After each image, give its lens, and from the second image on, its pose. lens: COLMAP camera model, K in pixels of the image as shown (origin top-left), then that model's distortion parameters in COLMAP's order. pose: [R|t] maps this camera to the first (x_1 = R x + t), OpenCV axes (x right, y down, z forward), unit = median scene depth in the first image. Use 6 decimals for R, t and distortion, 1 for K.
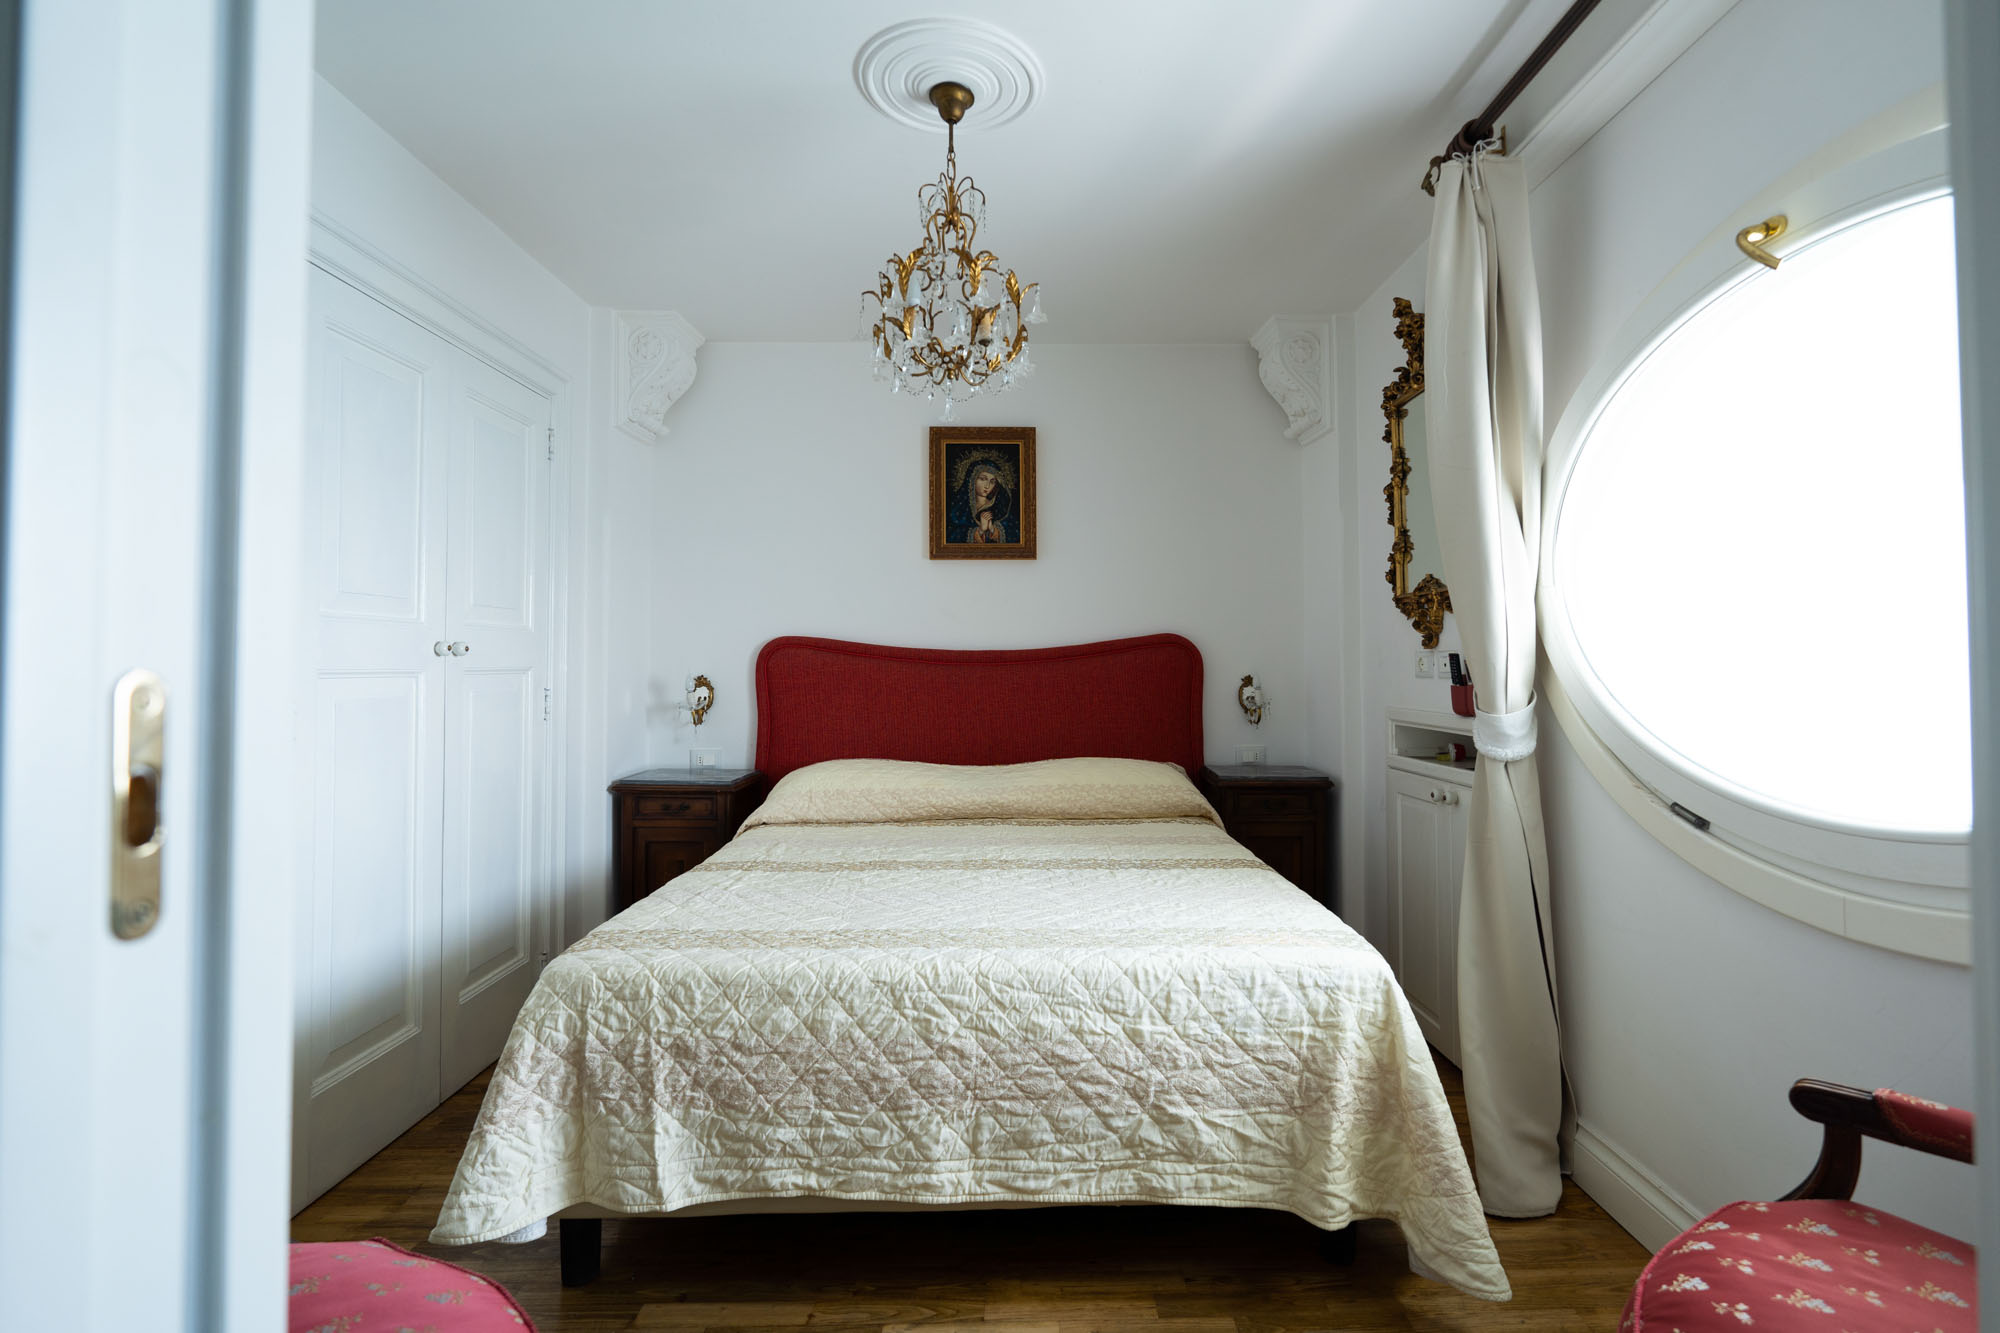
lens RADIAL K [[915.2, 0, 1000.2], [0, 915.2, 599.8], [0, 0, 1]] dist [-0.002665, -0.000551]
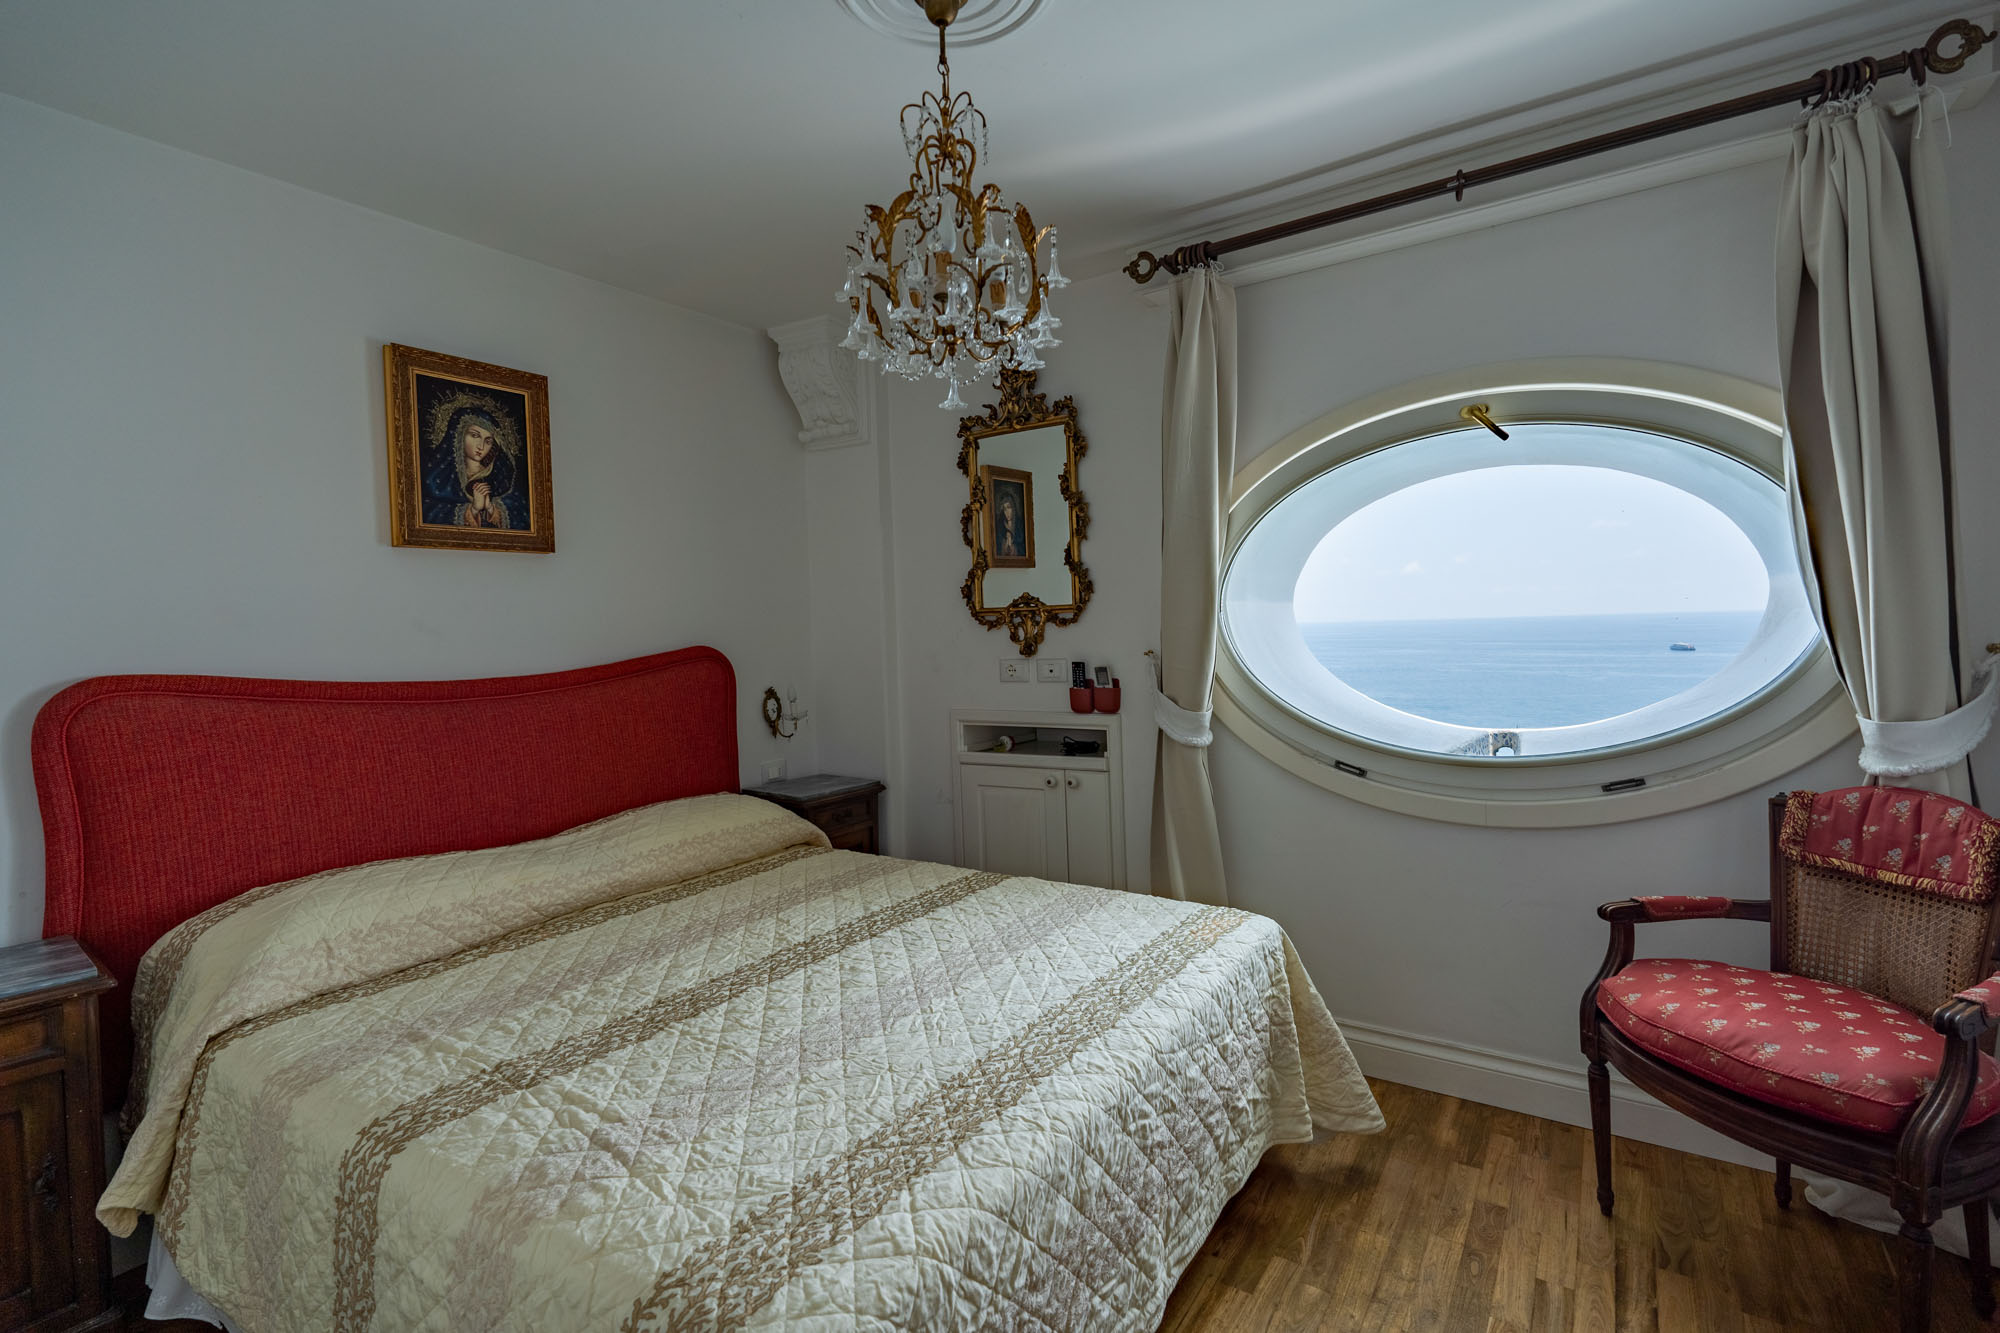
lens RADIAL K [[912.9, 0, 999.6], [0, 912.9, 624.5], [0, 0, 1]] dist [0.002371, 0.000308]
pose [[0.581587, -0.013266, 0.813376, -0.422492], [-0.021385, 0.999272, 0.031589, -0.020804], [-0.813203, -0.035766, 0.580880, 0.306294]]
